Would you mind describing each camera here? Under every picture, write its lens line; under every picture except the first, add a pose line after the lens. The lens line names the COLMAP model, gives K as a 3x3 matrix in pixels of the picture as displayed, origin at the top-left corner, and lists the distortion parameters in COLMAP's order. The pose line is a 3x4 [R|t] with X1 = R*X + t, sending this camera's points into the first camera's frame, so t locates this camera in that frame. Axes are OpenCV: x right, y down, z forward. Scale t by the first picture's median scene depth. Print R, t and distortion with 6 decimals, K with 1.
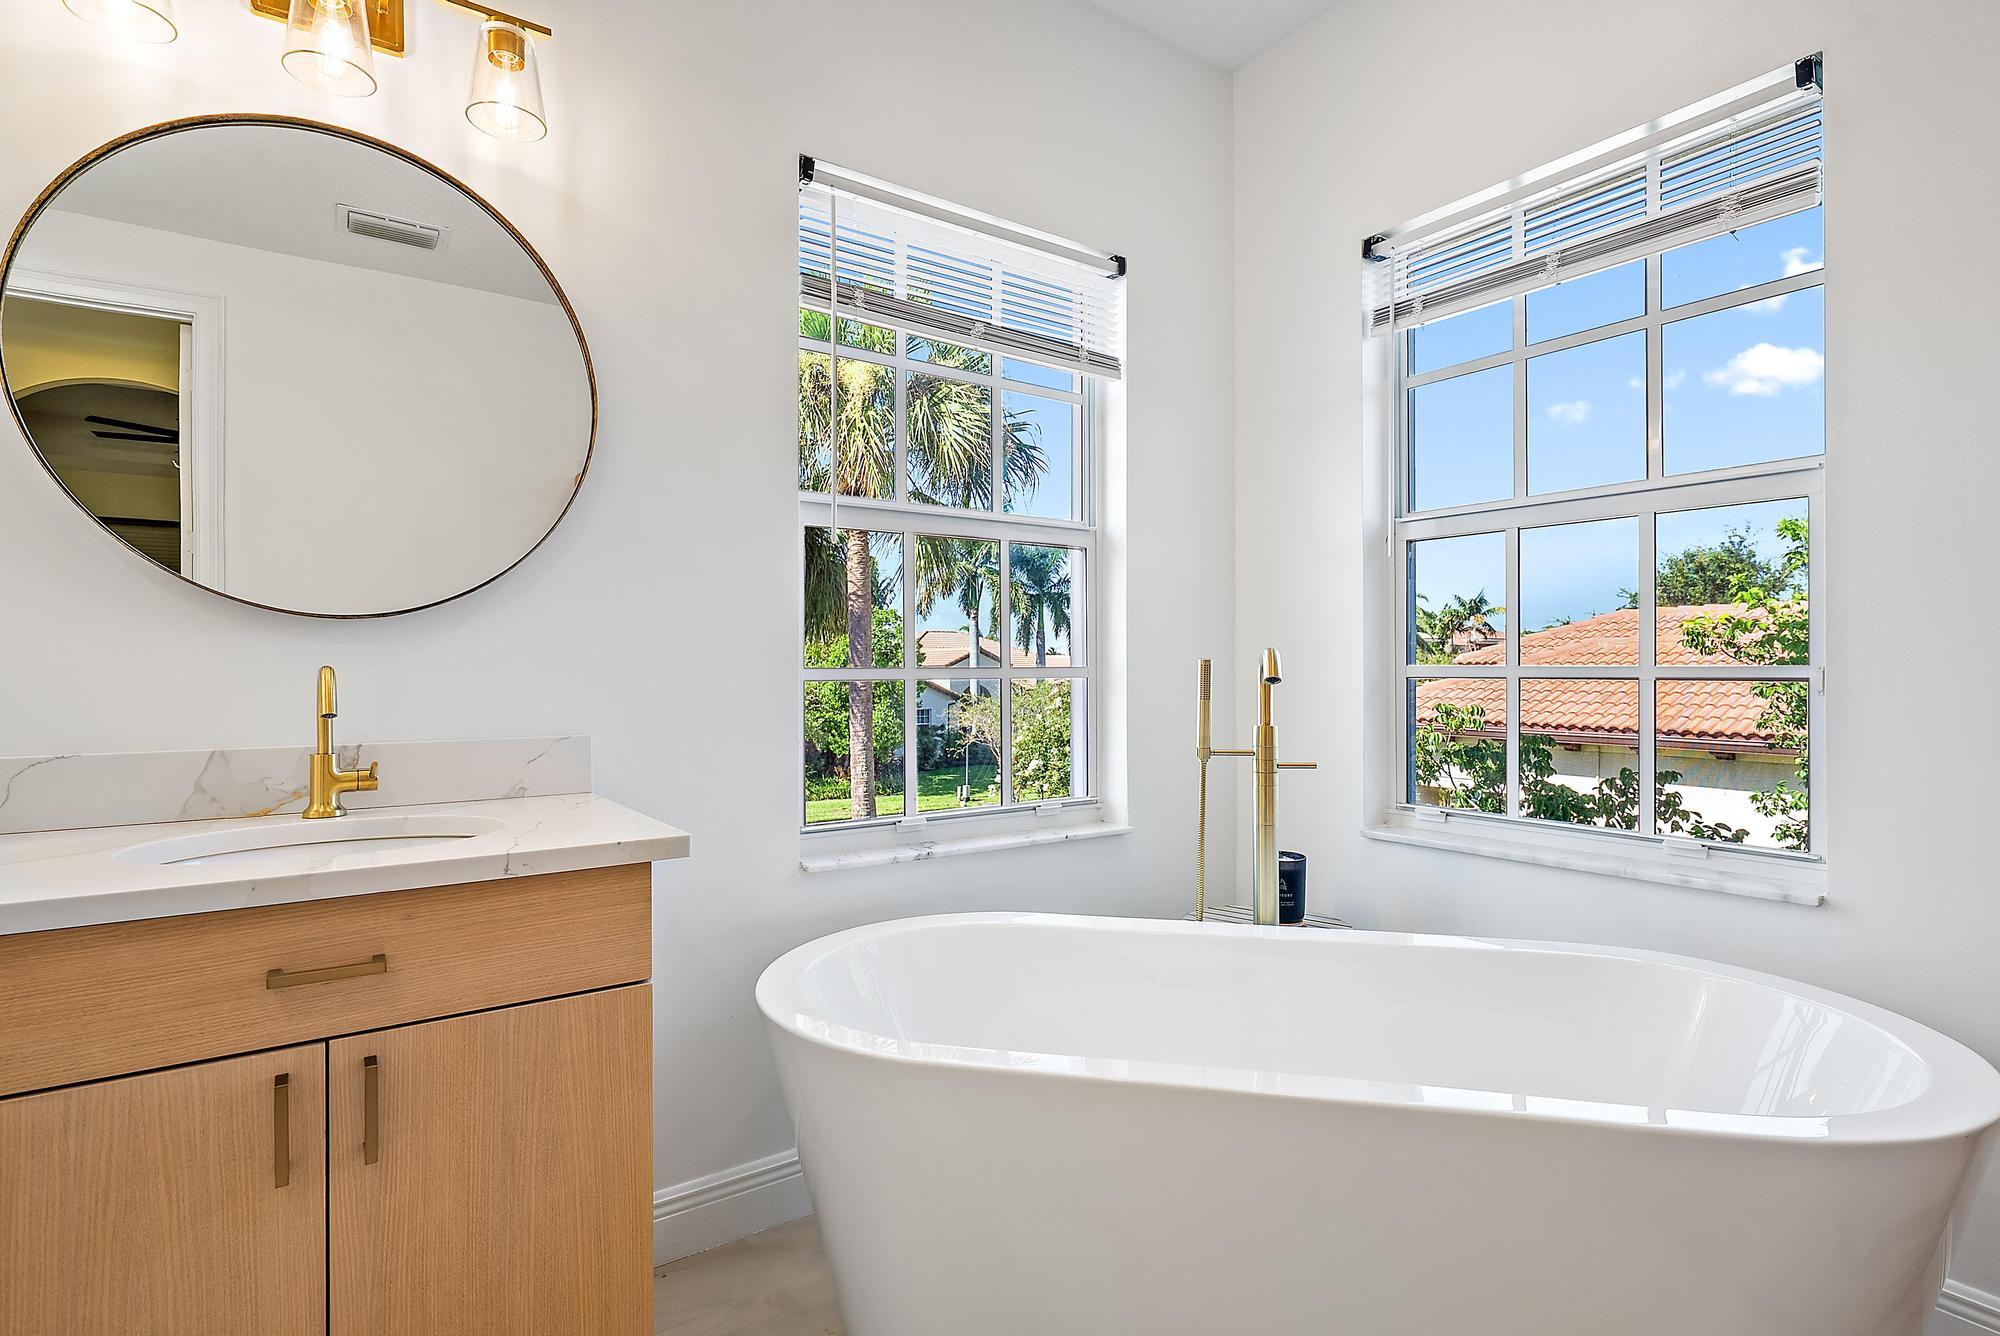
lens RADIAL K [[987.0, 0, 988.9], [0, 987.0, 679.4], [0, 0, 1]] dist [0.006077, 0.000314]
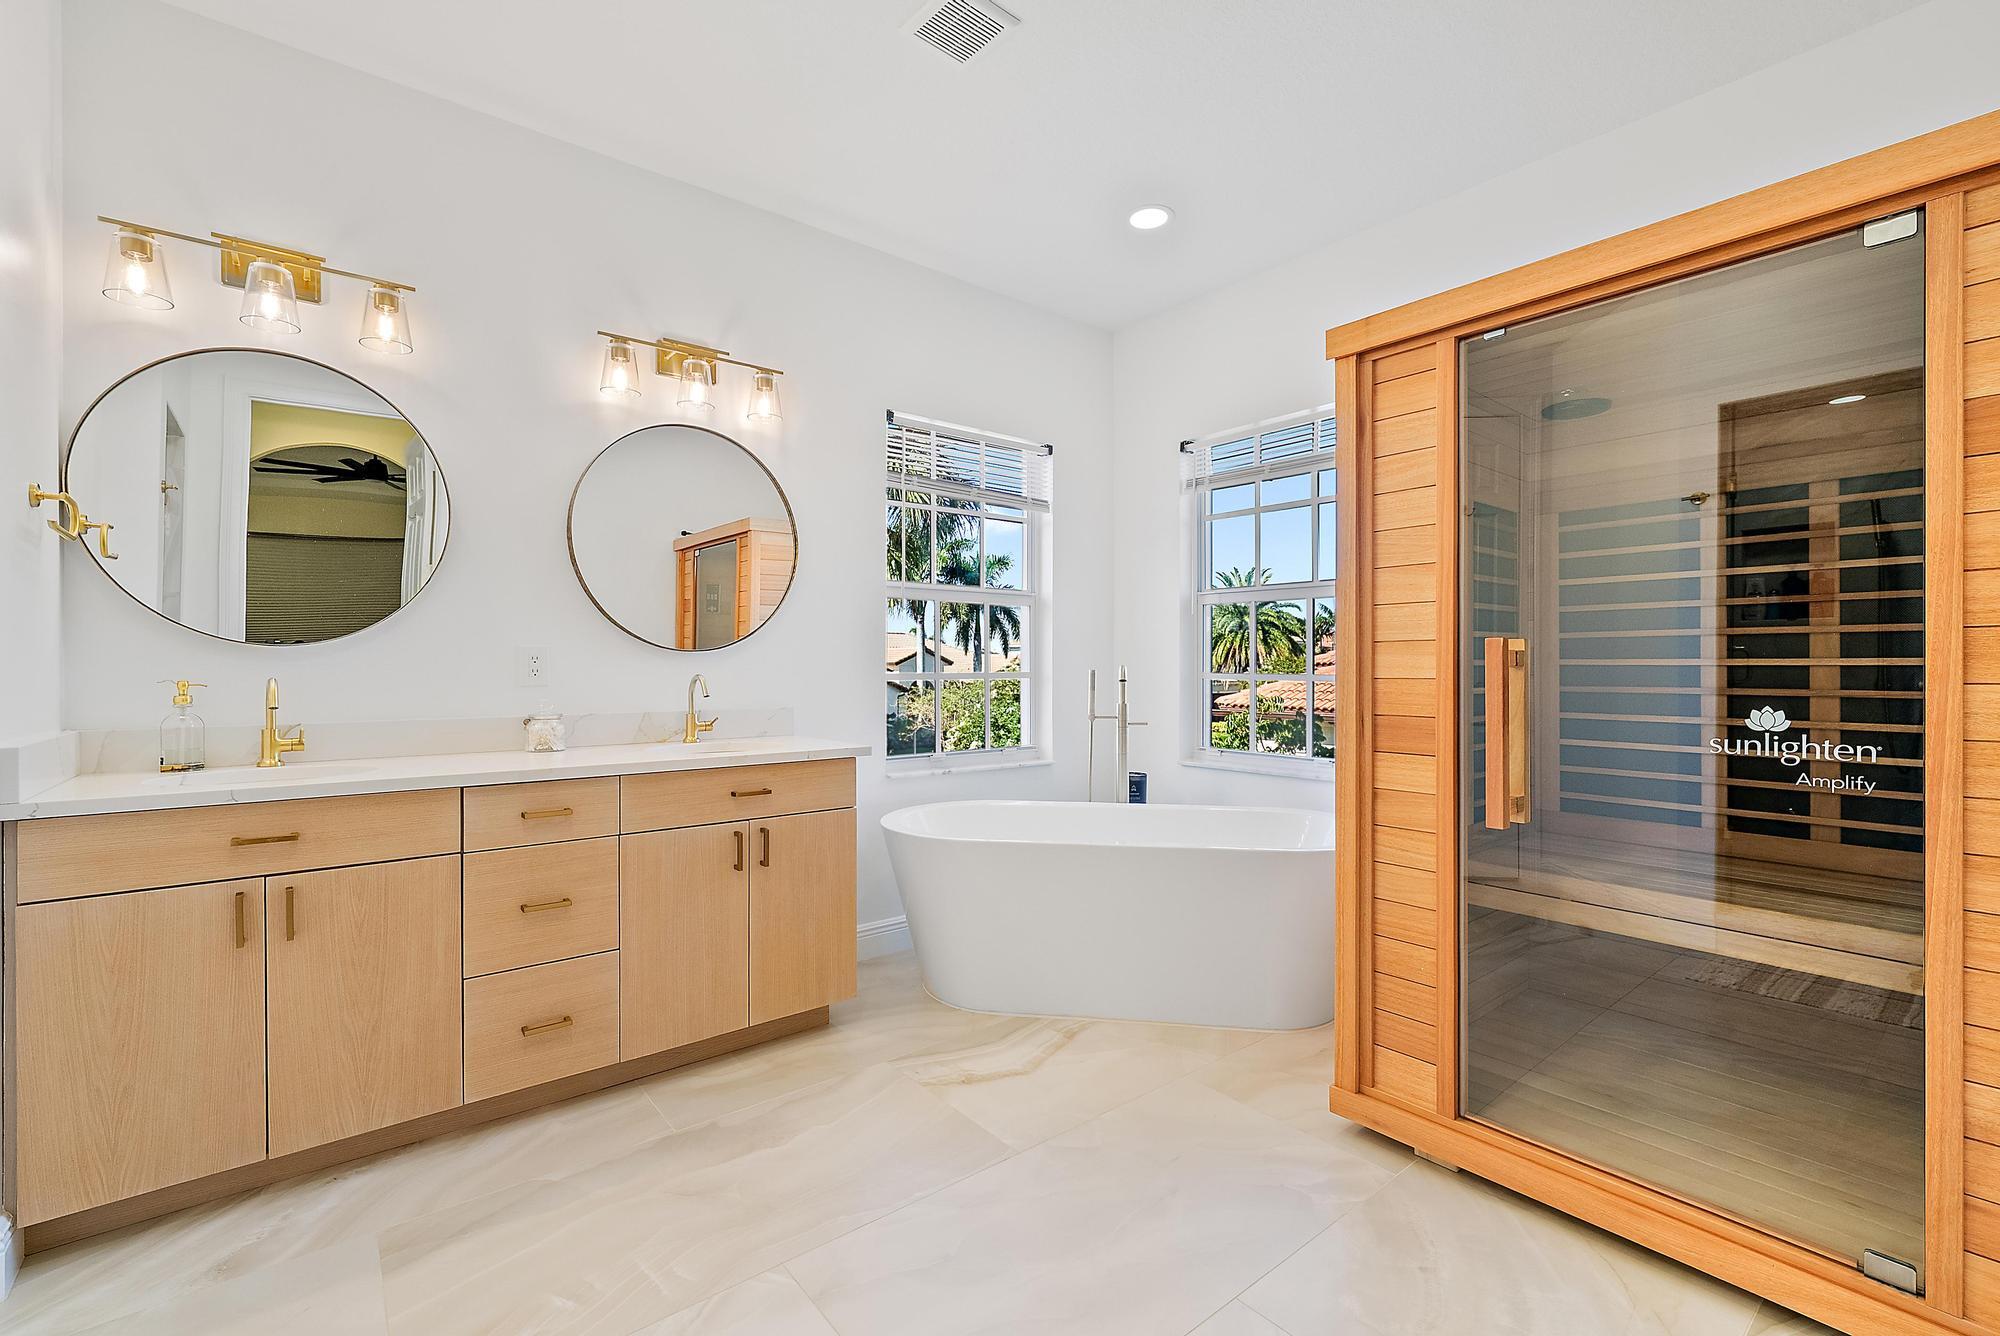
lens RADIAL K [[869.3, 0, 1002.0], [0, 869.3, 663.3], [0, 0, 1]] dist [-0.000349, -0.000006]
pose [[0.996471, 0.004078, 0.083838, -0.085012], [-0.003022, 0.999915, -0.012713, -0.008426], [-0.083883, 0.012415, 0.996398, -0.567121]]
